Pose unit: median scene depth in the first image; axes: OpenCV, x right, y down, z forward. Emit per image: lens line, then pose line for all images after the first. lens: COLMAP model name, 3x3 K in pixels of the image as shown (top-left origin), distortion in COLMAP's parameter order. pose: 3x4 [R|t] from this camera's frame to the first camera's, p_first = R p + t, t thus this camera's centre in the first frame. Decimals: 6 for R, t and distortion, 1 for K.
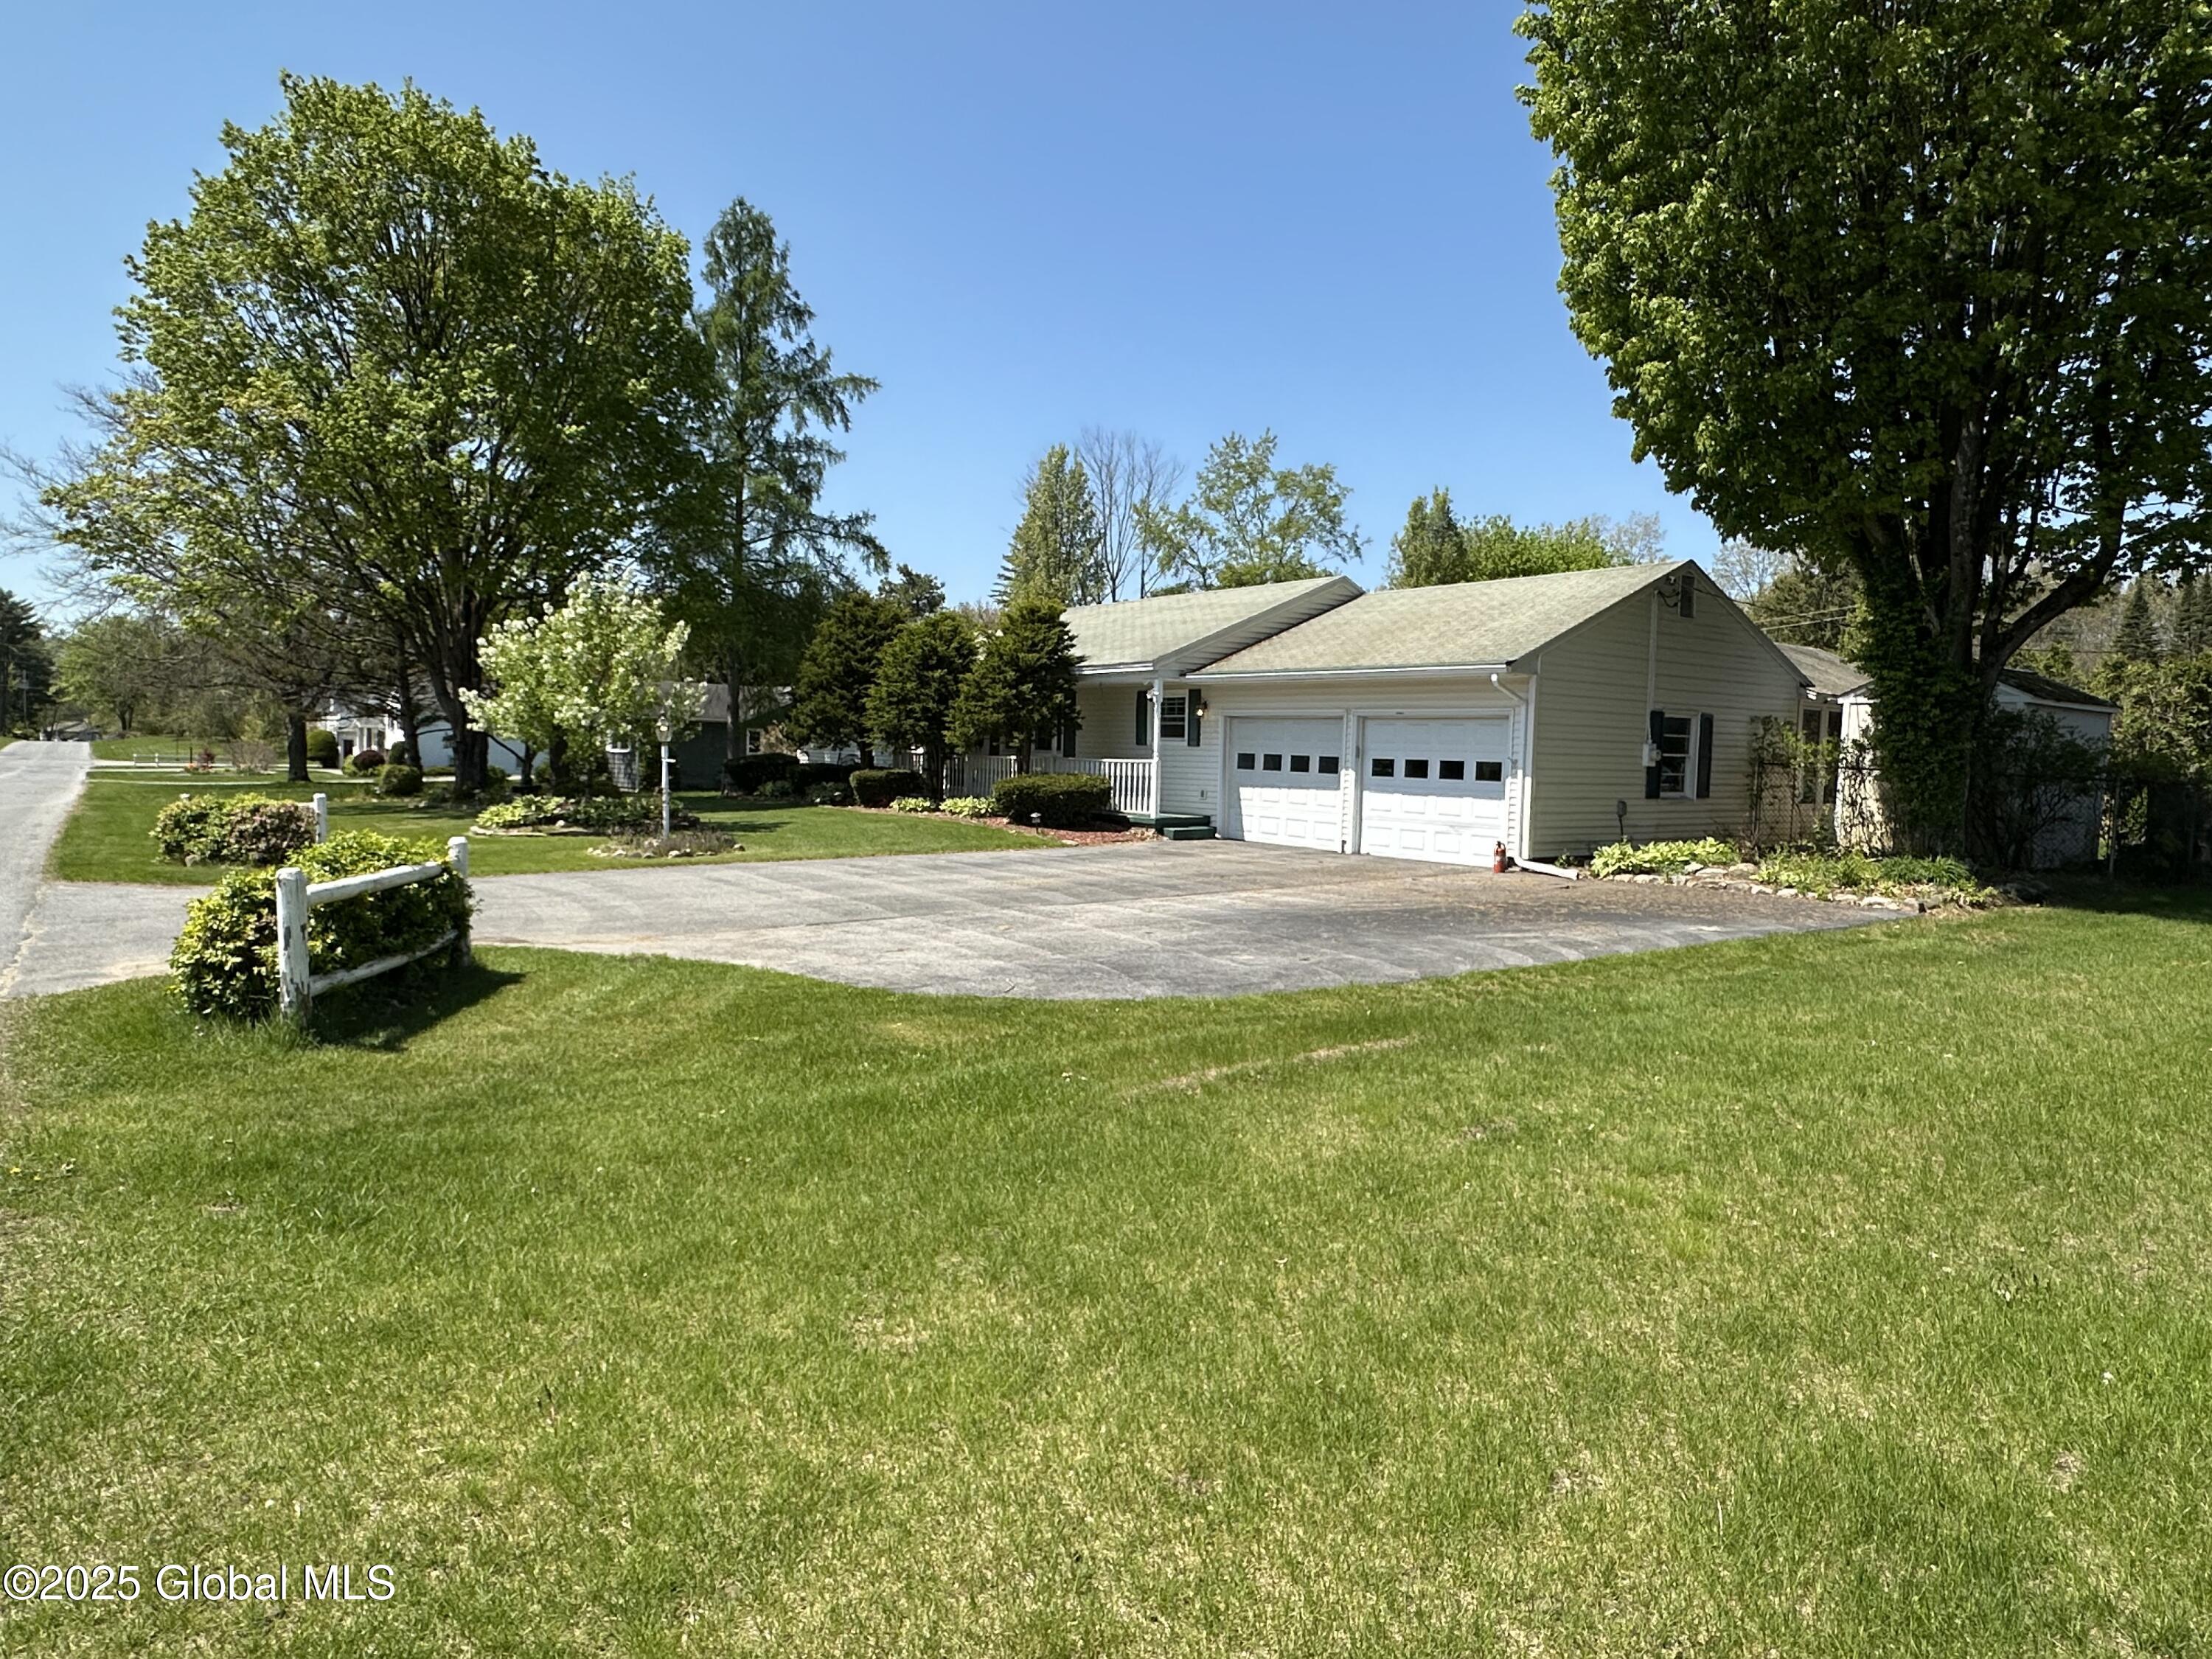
lens RADIAL K [[1371.9, 0, 1092.5], [0, 1371.9, 826.1], [0, 0, 1]] dist [0.002108, 0.000208]
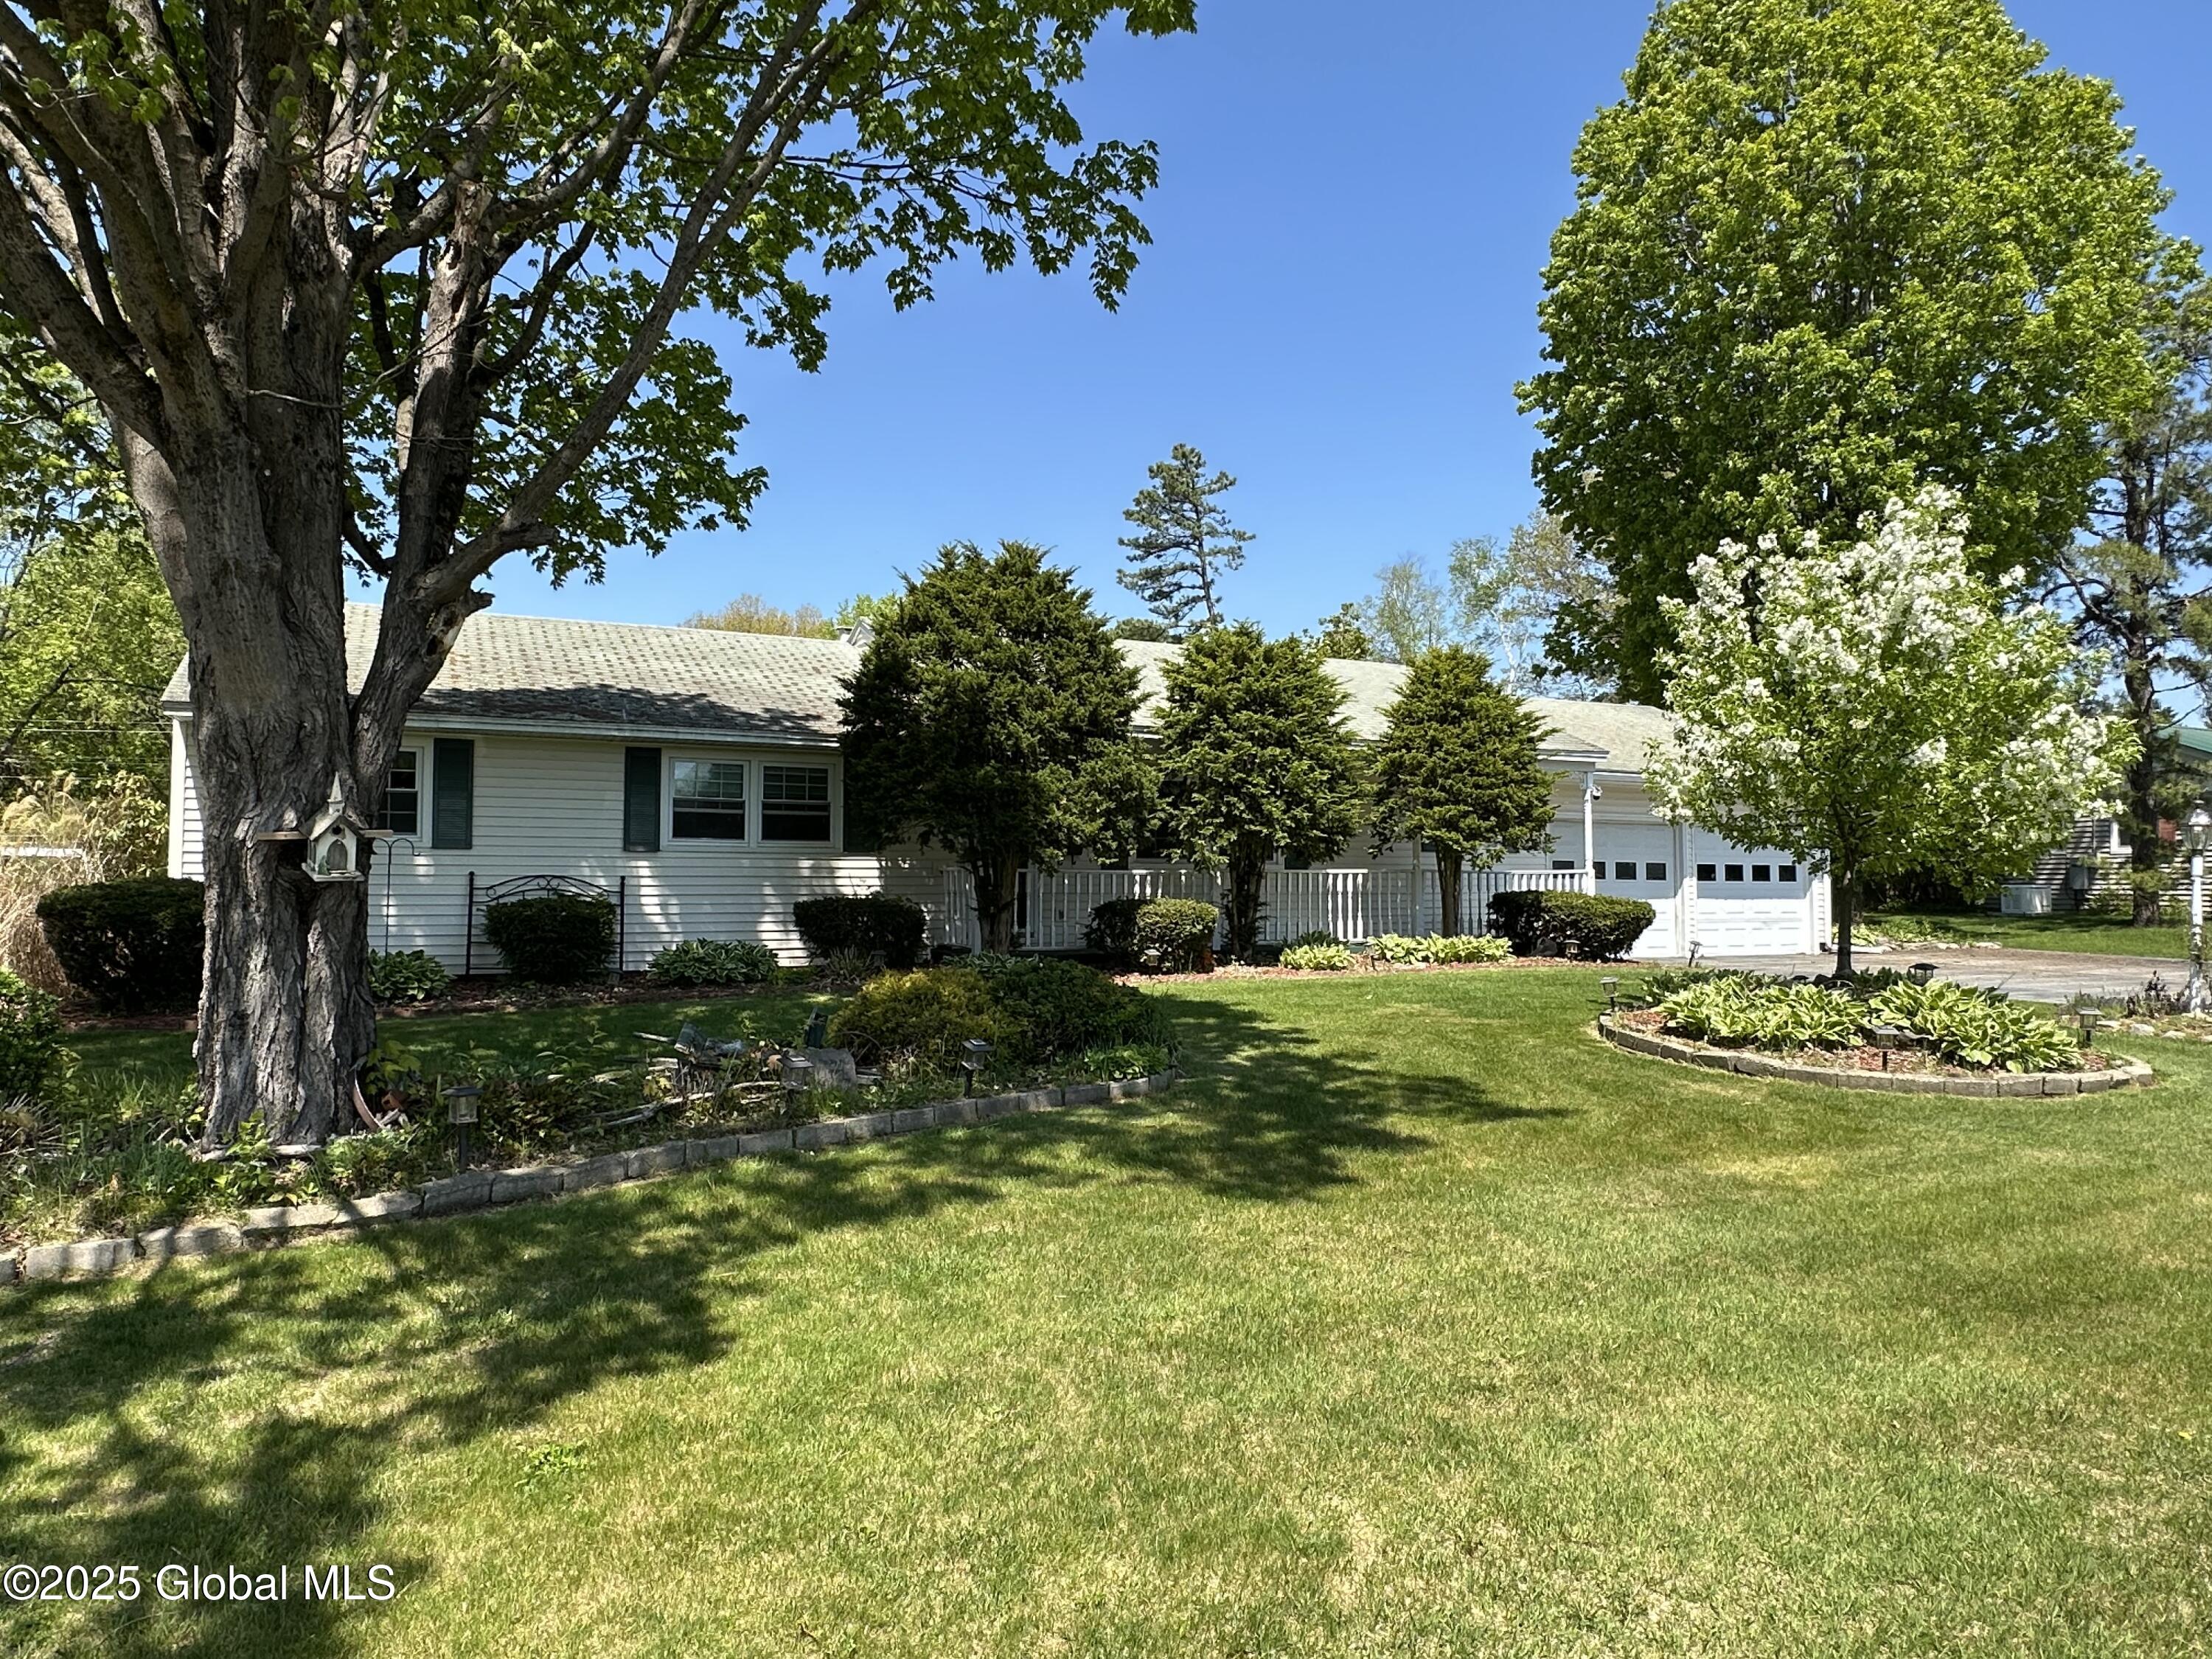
lens RADIAL K [[1399.8, 0, 1106.0], [0, 1399.8, 829.5], [0, 0, 1]] dist [0.006989, 0.000533]
pose [[0.176830, 0.012124, 0.984167, -0.732371], [0.057473, 0.998091, -0.022622, -0.061313], [-0.982562, 0.060563, 0.175796, 0.992908]]
